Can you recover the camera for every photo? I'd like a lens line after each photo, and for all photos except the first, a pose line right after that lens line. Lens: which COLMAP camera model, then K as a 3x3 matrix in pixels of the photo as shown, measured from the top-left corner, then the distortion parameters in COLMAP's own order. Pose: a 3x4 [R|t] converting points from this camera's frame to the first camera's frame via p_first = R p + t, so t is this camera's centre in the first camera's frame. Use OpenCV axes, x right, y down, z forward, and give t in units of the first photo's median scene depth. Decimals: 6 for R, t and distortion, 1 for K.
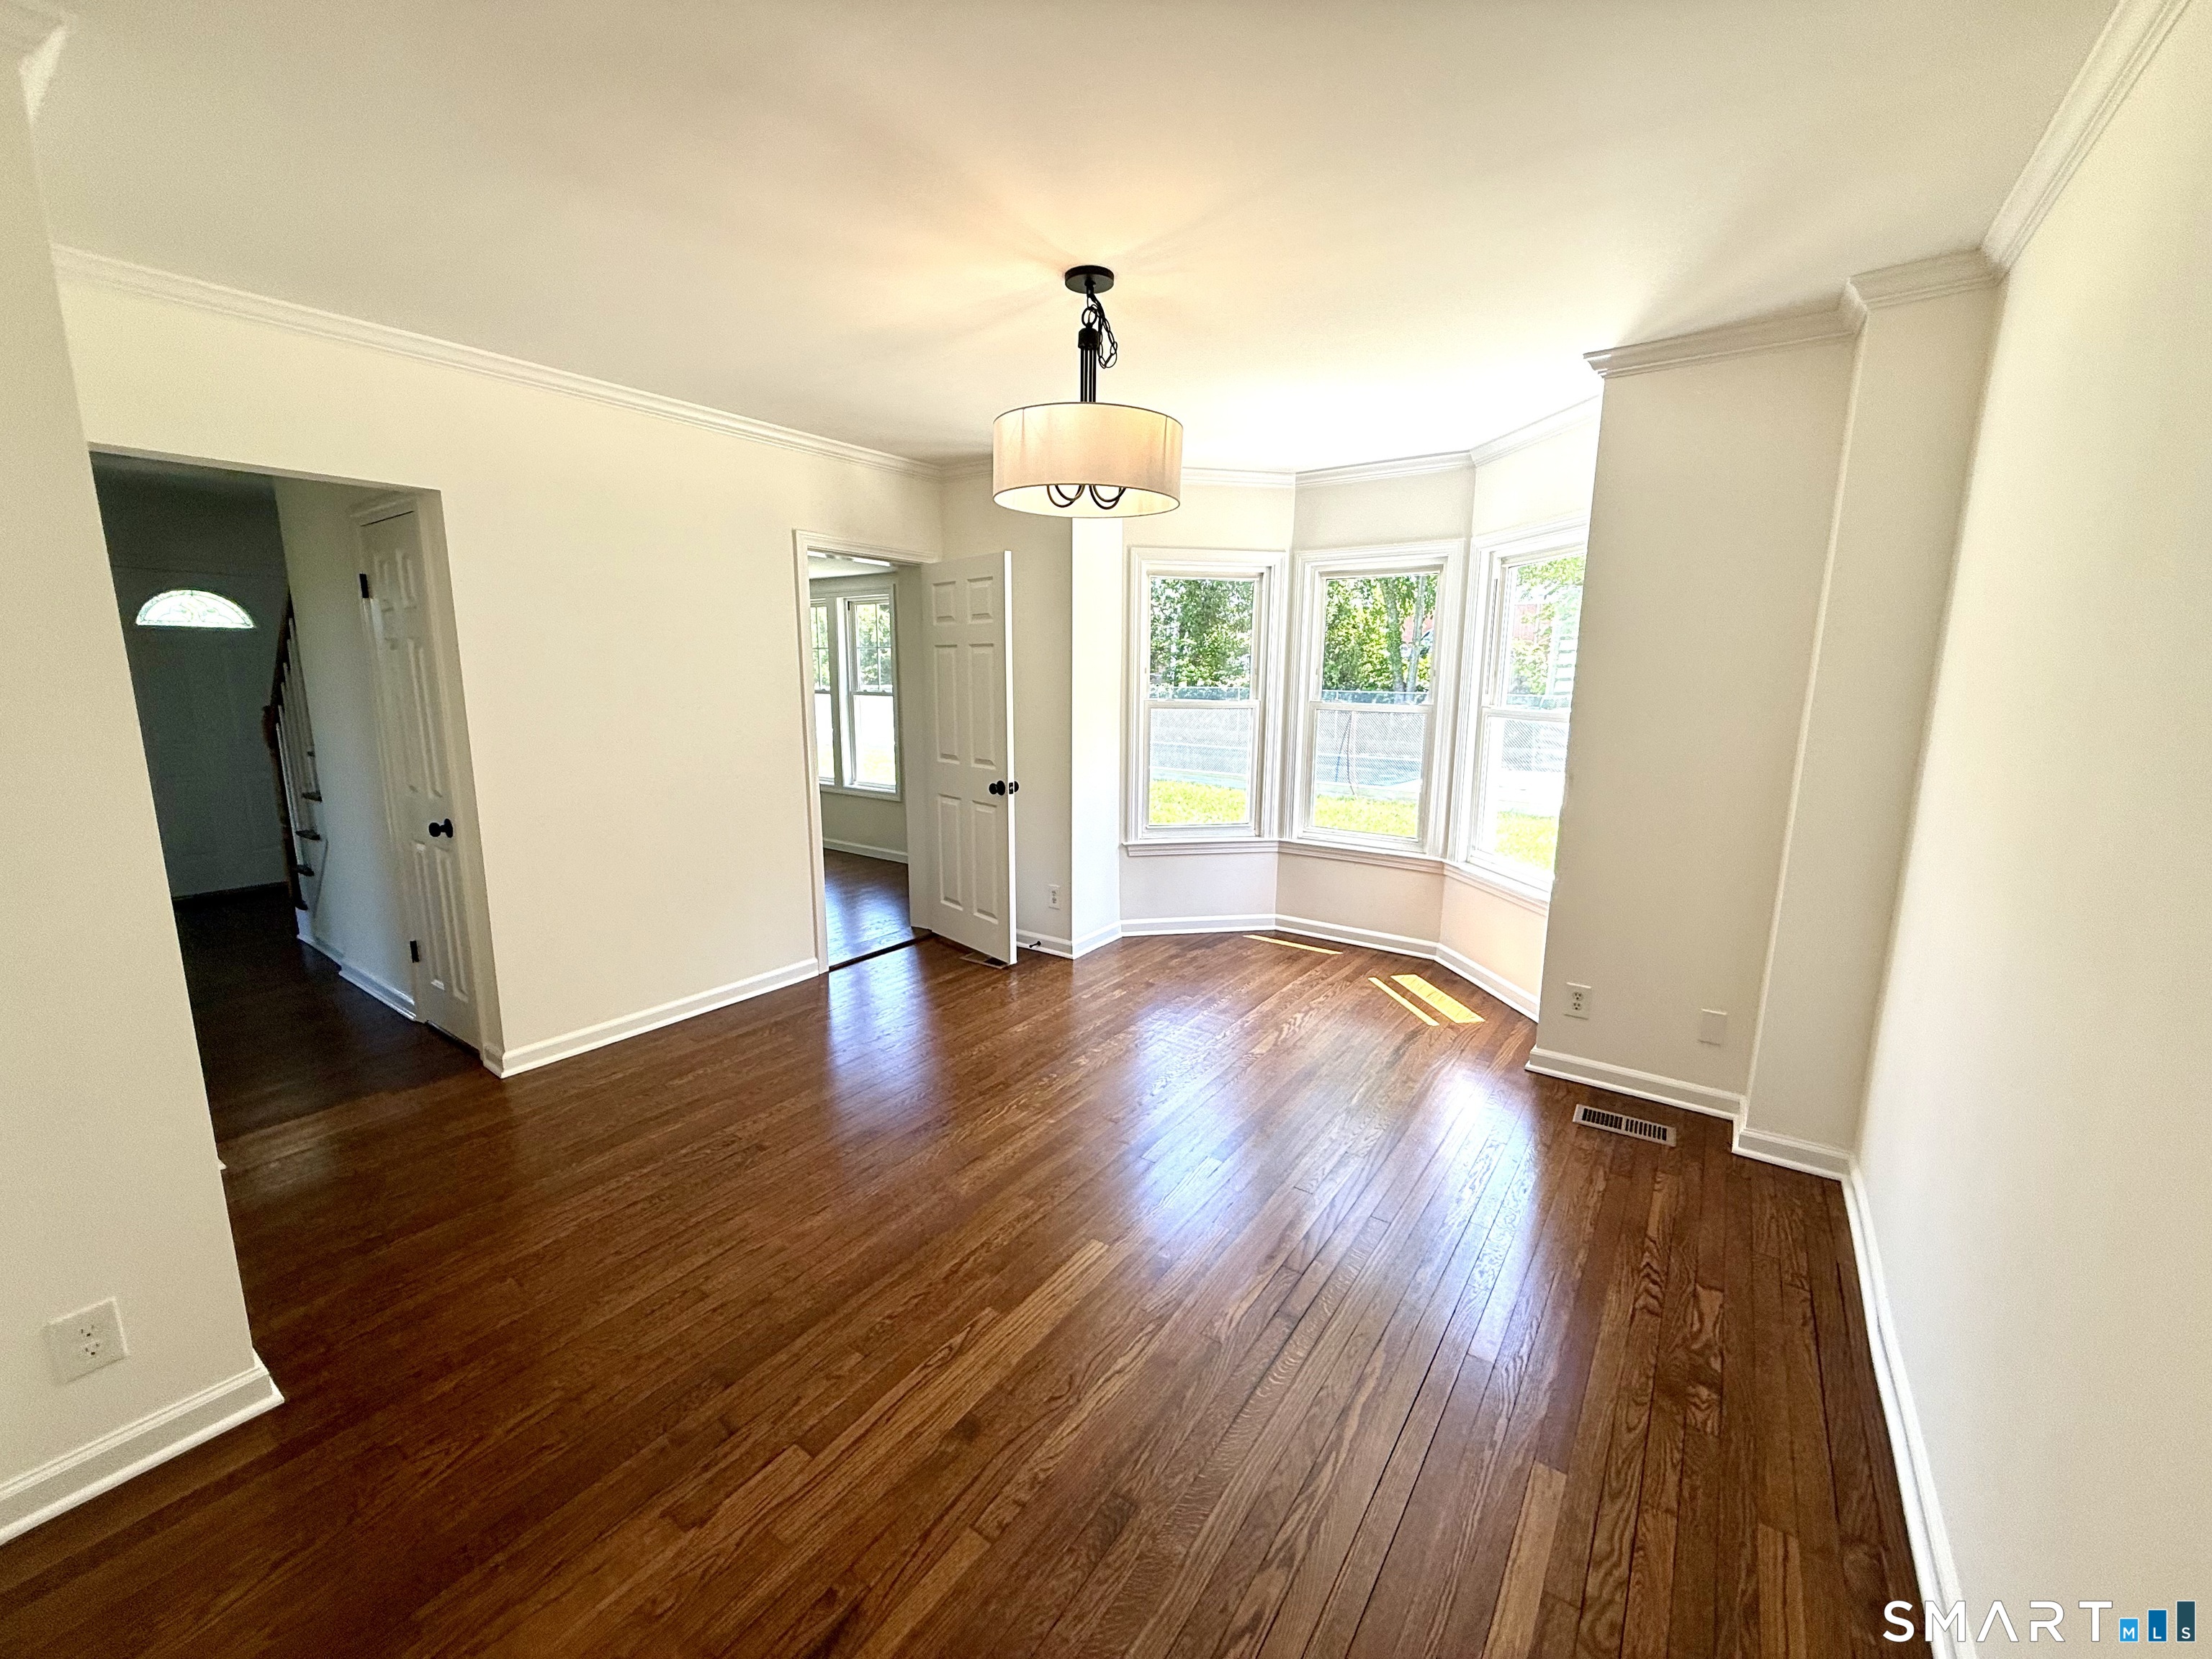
lens RADIAL K [[882.1, 0, 1106.0], [0, 882.1, 829.5], [0, 0, 1]] dist [0.015555, 0.000149]
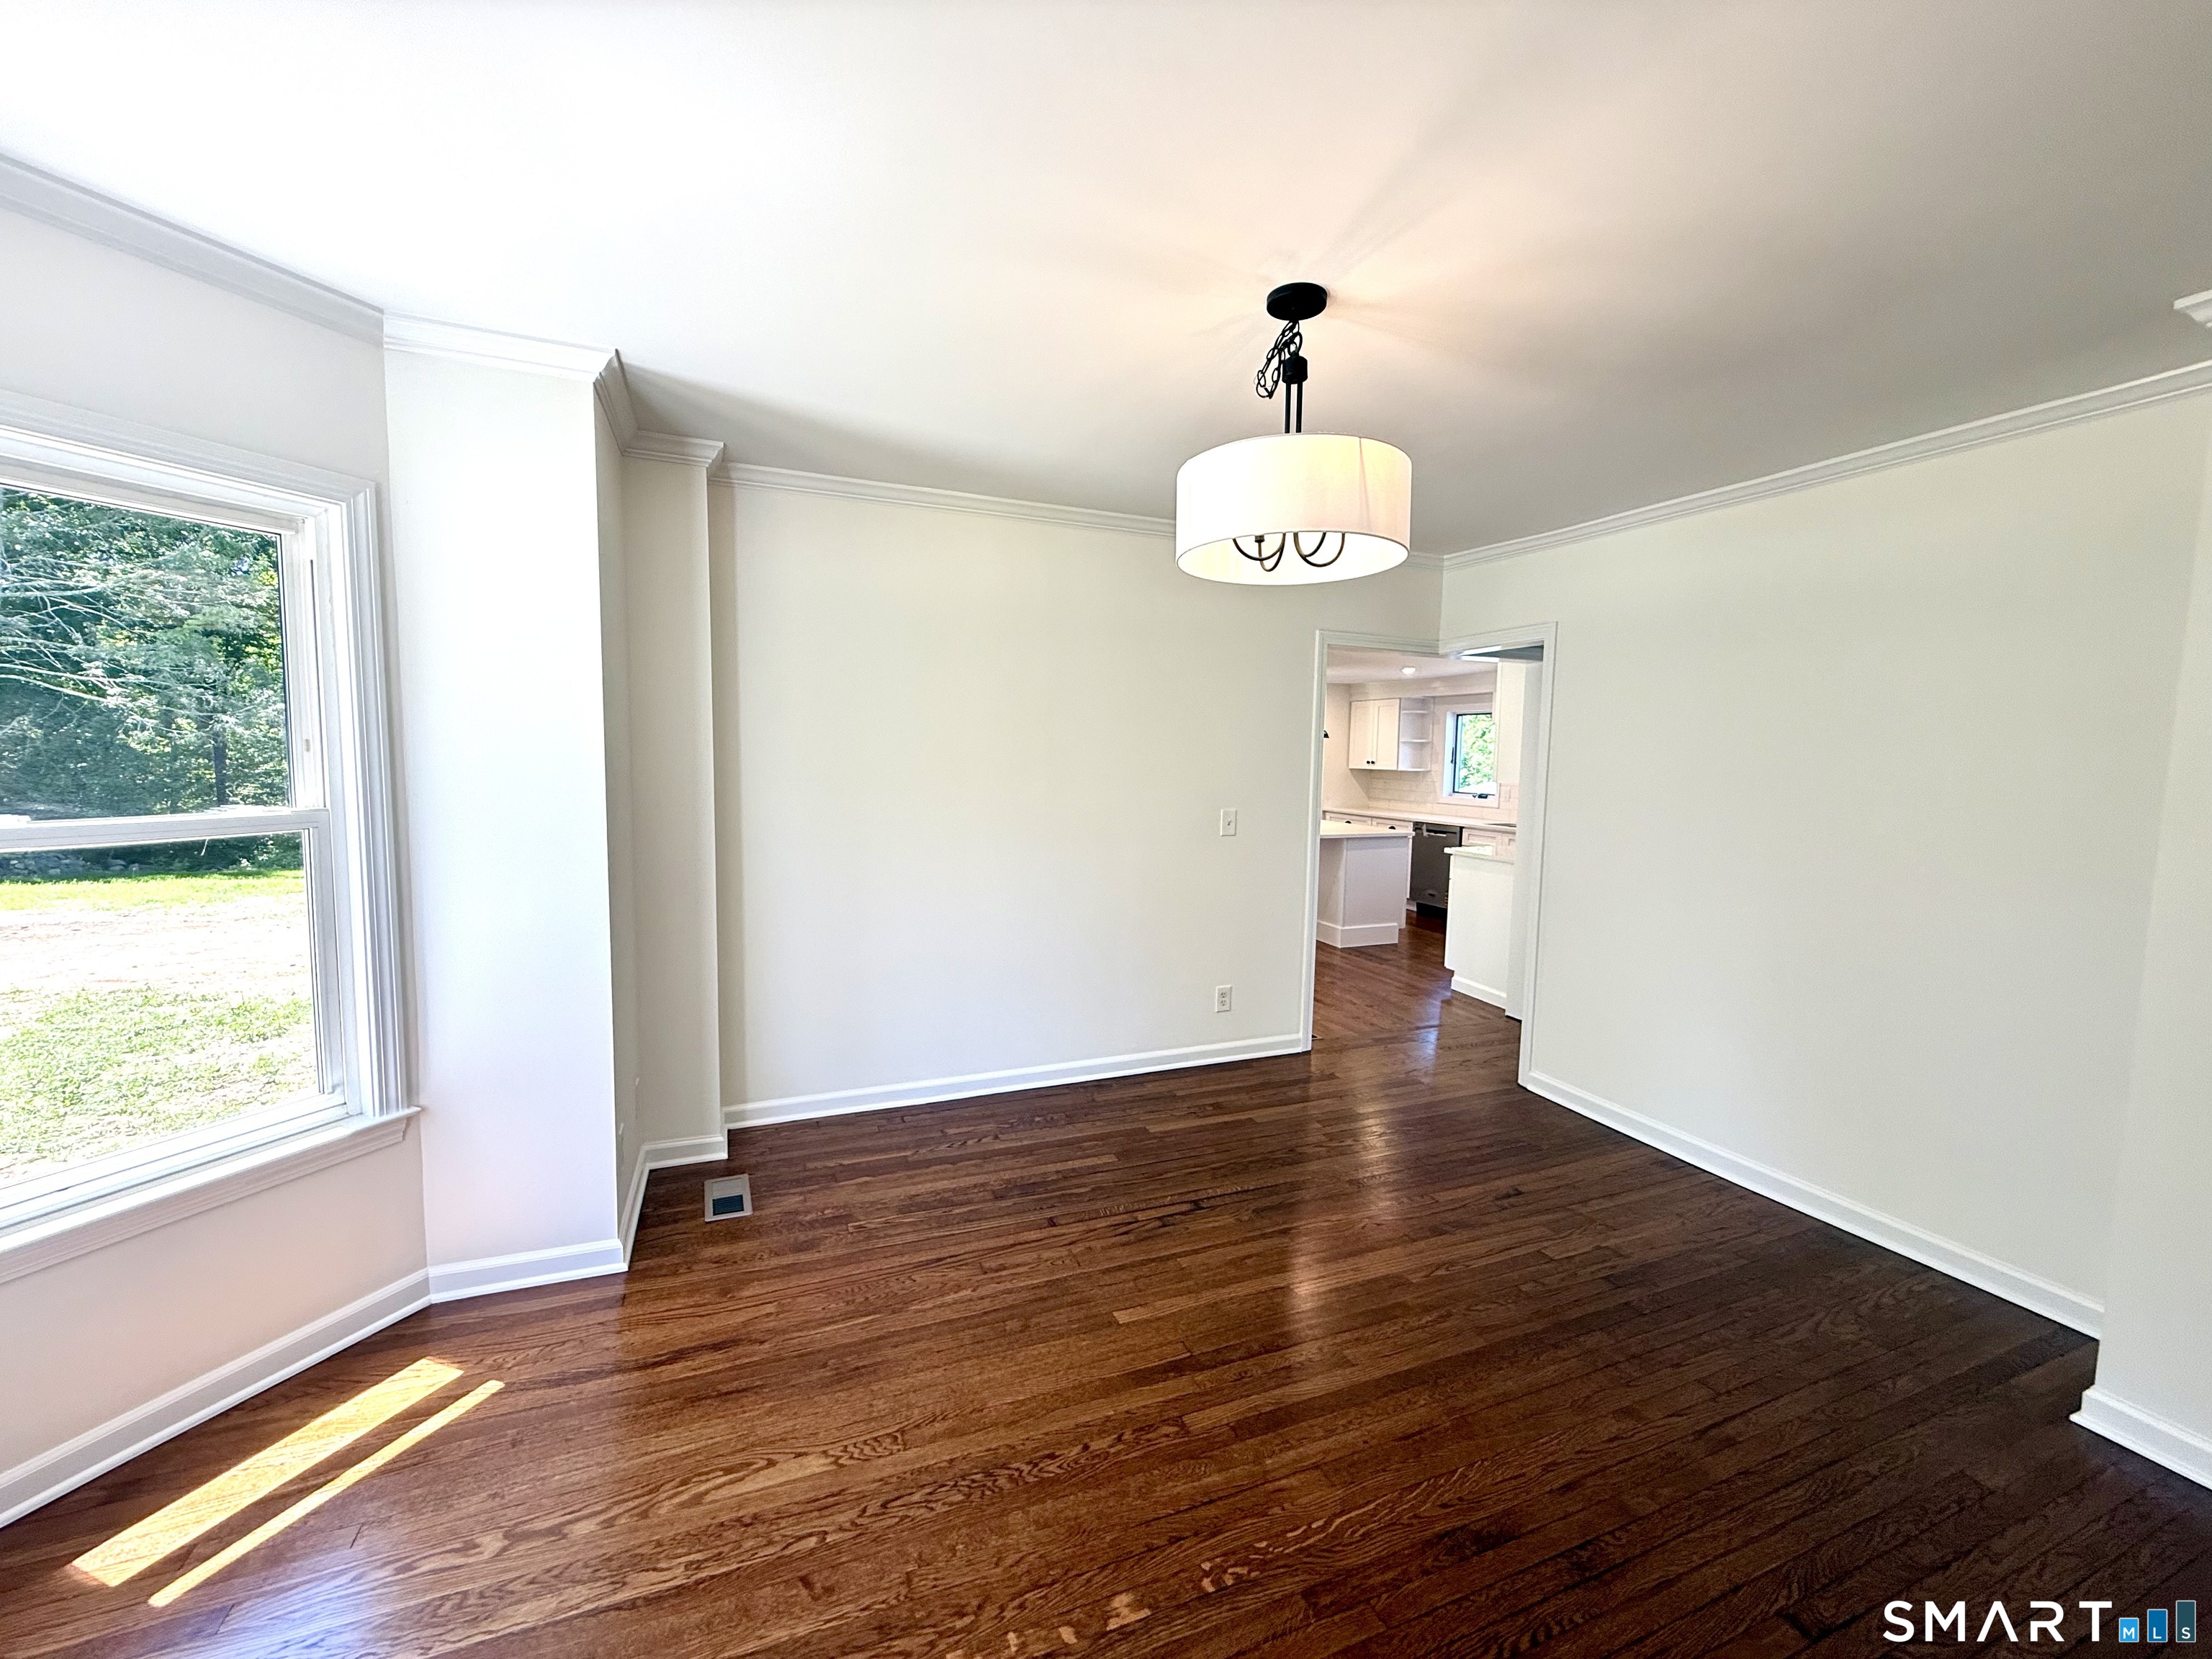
lens RADIAL K [[882.1, 0, 1106.0], [0, 882.1, 829.5], [0, 0, 1]] dist [0.015555, 0.000149]
pose [[-0.845042, -0.073015, 0.529692, -0.334074], [0.069264, 0.967338, 0.243842, -0.342533], [-0.530195, 0.242745, -0.812384, 1.834187]]
